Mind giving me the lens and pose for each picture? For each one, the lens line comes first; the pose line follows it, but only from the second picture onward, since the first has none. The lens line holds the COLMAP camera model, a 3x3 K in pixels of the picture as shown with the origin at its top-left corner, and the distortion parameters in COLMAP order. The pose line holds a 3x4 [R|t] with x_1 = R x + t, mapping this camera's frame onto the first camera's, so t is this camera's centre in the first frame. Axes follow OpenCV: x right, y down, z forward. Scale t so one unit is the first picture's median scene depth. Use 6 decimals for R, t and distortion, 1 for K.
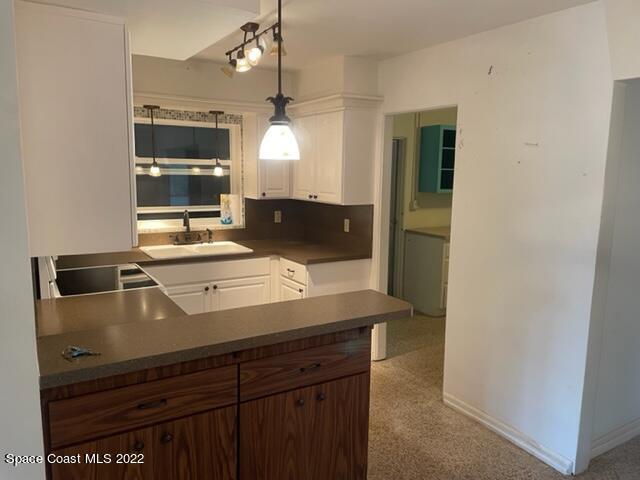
lens RADIAL K [[483.1, 0, 317.3], [0, 483.1, 240.7], [0, 0, 1]] dist [0.034919, -0.042251]
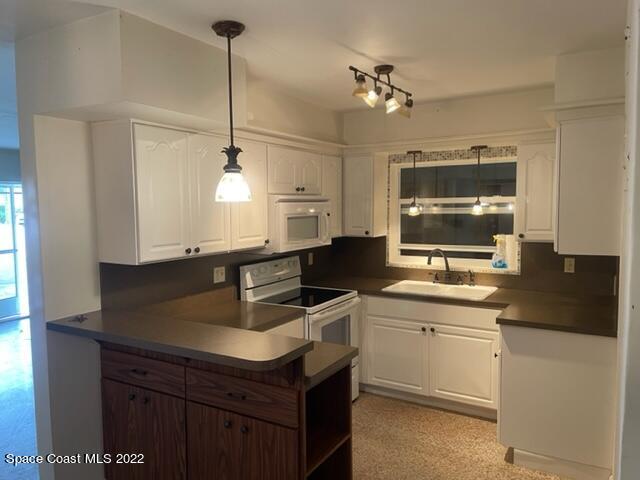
lens RADIAL K [[483.1, 0, 317.7], [0, 483.1, 239.3], [0, 0, 1]] dist [0.034919, -0.042251]
pose [[0.473022, 0.040383, -0.880125, 0.507059], [-0.111490, 0.993662, -0.014327, -0.042114], [0.873968, 0.104902, 0.474526, 0.317223]]
